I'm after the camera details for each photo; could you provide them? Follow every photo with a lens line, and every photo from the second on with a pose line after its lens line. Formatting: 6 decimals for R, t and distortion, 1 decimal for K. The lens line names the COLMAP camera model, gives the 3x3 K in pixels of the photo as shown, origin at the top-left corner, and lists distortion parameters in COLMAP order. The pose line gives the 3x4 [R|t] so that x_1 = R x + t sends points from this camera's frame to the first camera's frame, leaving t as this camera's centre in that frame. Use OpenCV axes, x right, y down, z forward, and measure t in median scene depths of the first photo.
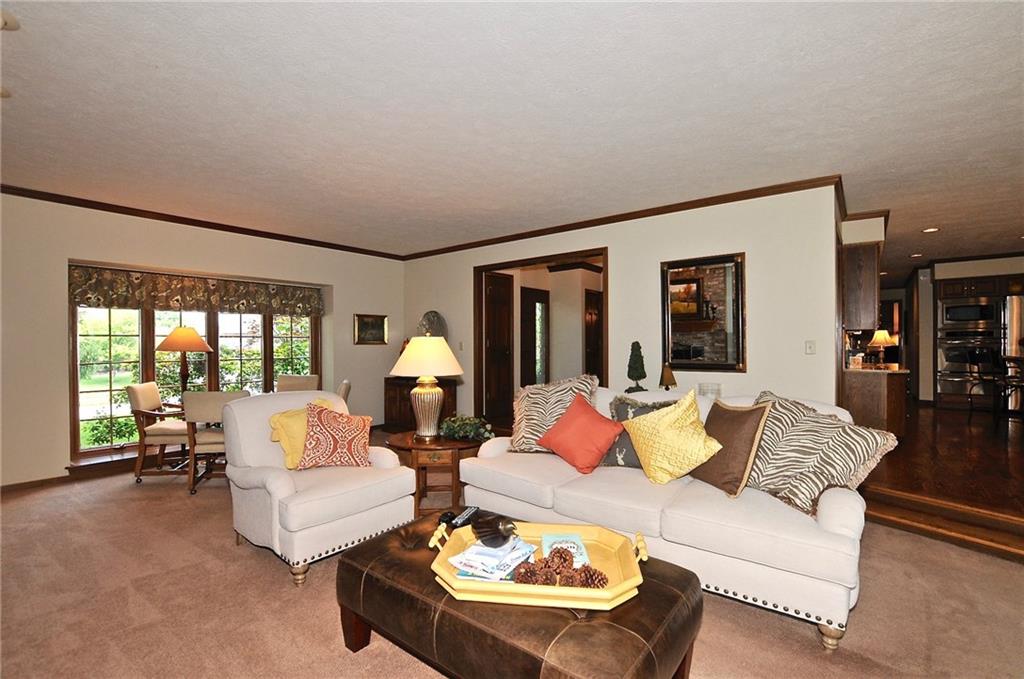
lens RADIAL K [[455.7, 0, 513.1], [0, 455.7, 344.8], [0, 0, 1]] dist [-0.012919, -0.000003]
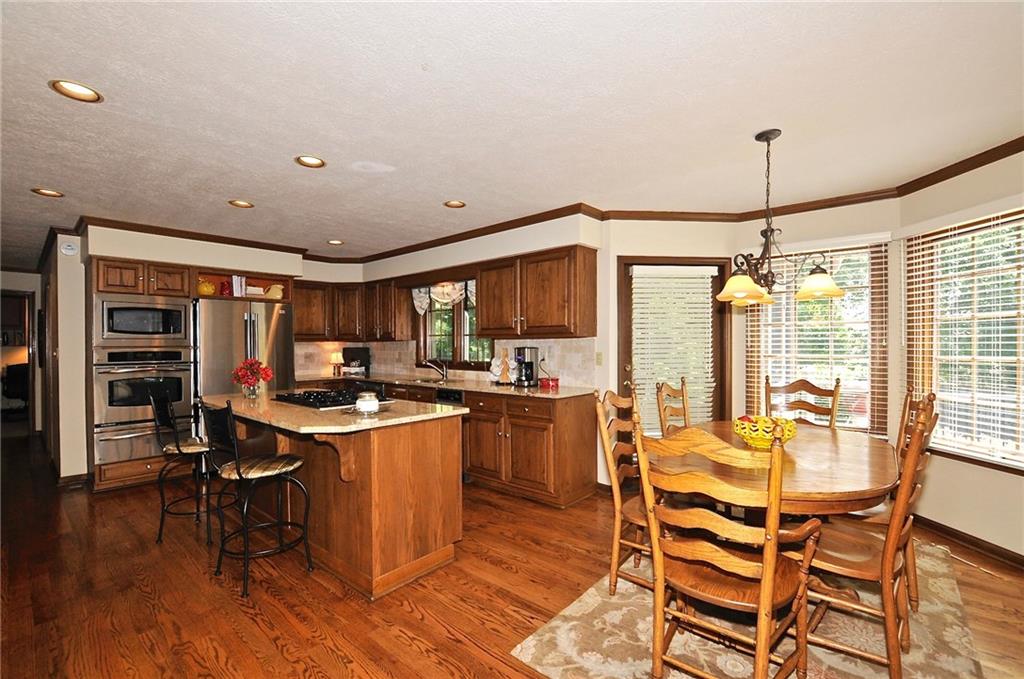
lens RADIAL K [[455.7, 0, 510.3], [0, 455.7, 345.6], [0, 0, 1]] dist [-0.012919, -0.000003]
pose [[0.070766, -0.000761, 0.997493, 0.428249], [0.002803, 0.999996, 0.000564, -0.035070], [-0.997489, 0.002756, 0.070768, 0.451948]]
